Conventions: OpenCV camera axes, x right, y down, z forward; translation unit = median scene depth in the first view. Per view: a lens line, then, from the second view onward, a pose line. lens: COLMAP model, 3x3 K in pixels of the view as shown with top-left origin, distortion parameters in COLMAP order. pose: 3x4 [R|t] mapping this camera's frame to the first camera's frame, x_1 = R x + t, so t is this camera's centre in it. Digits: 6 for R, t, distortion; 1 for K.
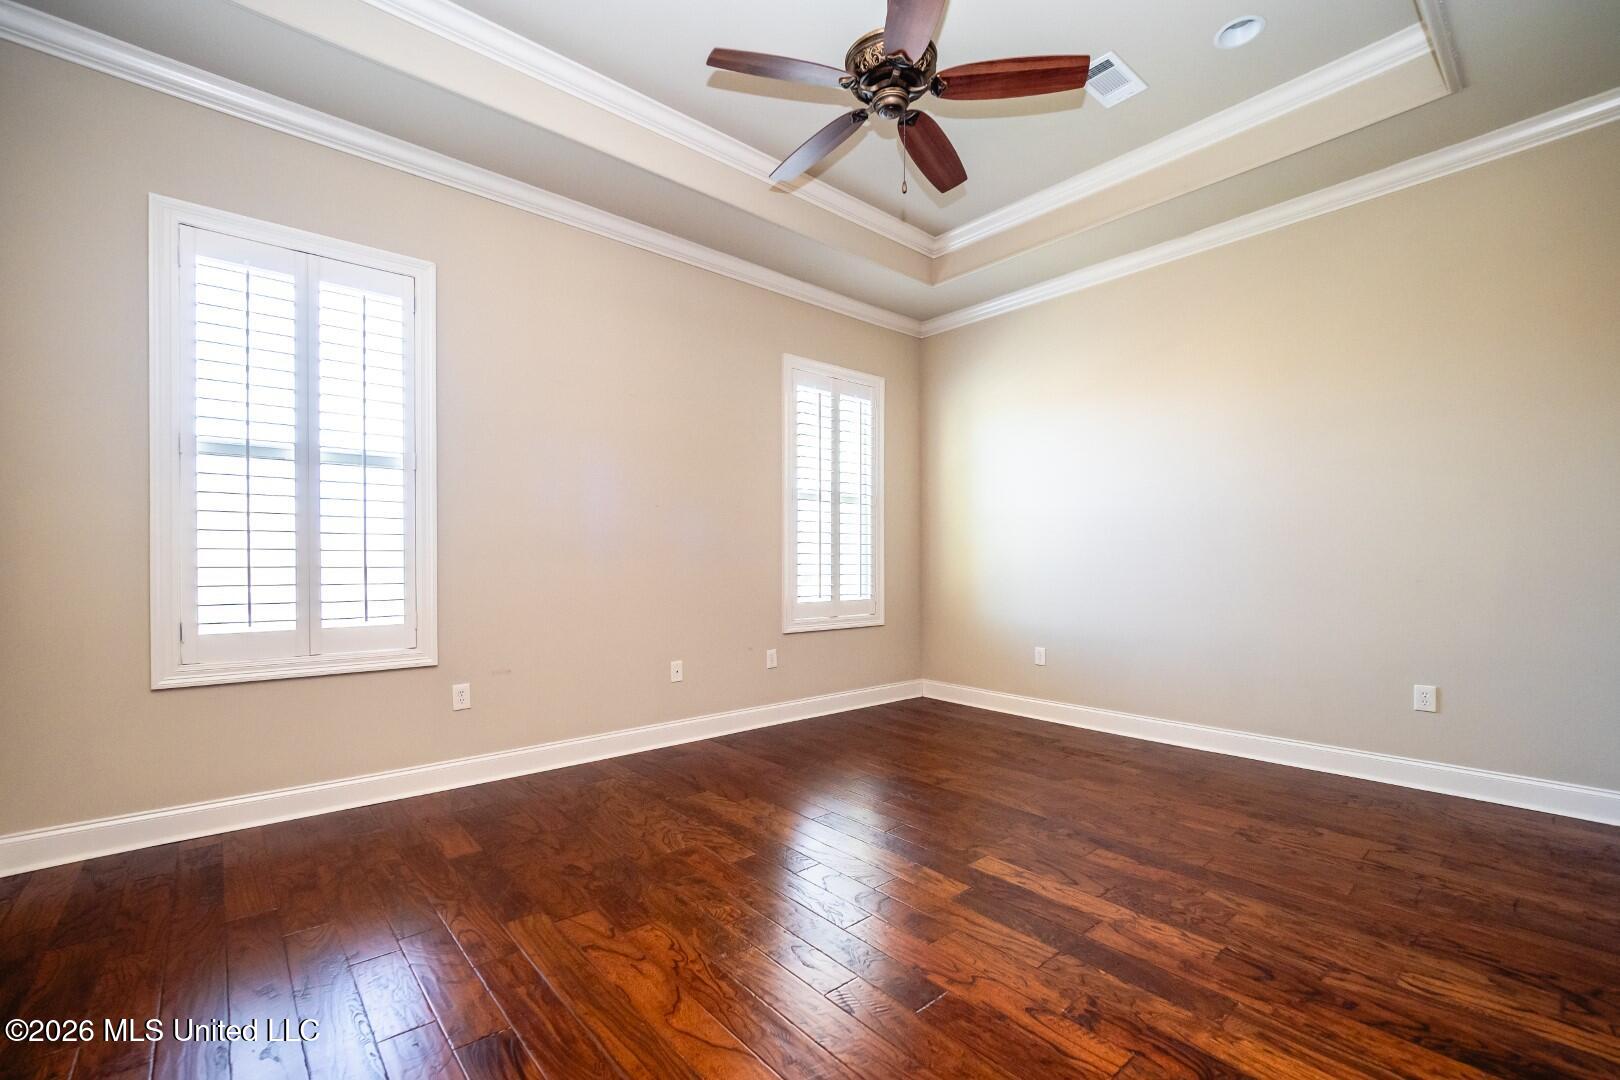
lens RADIAL K [[689.2, 0, 819.3], [0, 689.2, 550.1], [0, 0, 1]] dist [-0.001060, -0.000241]
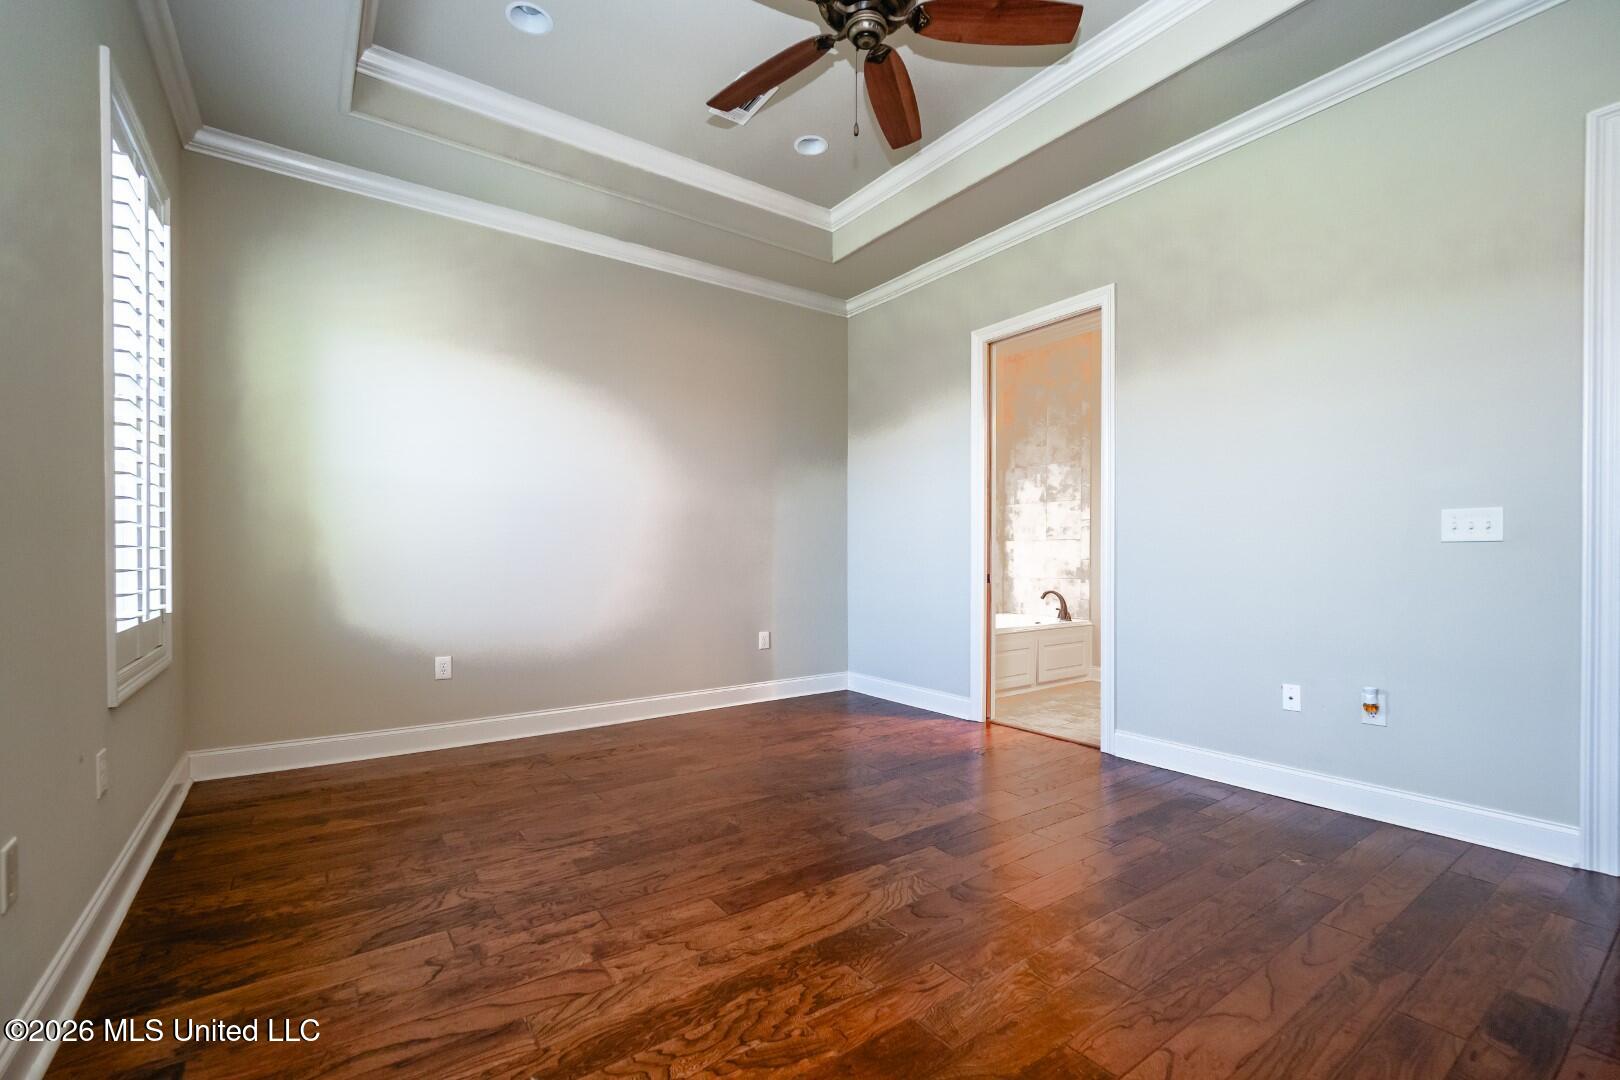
lens RADIAL K [[689.2, 0, 801.4], [0, 689.2, 551.4], [0, 0, 1]] dist [-0.001060, -0.000241]
pose [[0.103550, 0.006188, 0.994605, -0.601047], [-0.021637, 0.999758, -0.003967, 0.024230], [-0.994389, -0.021109, 0.103659, 0.750429]]
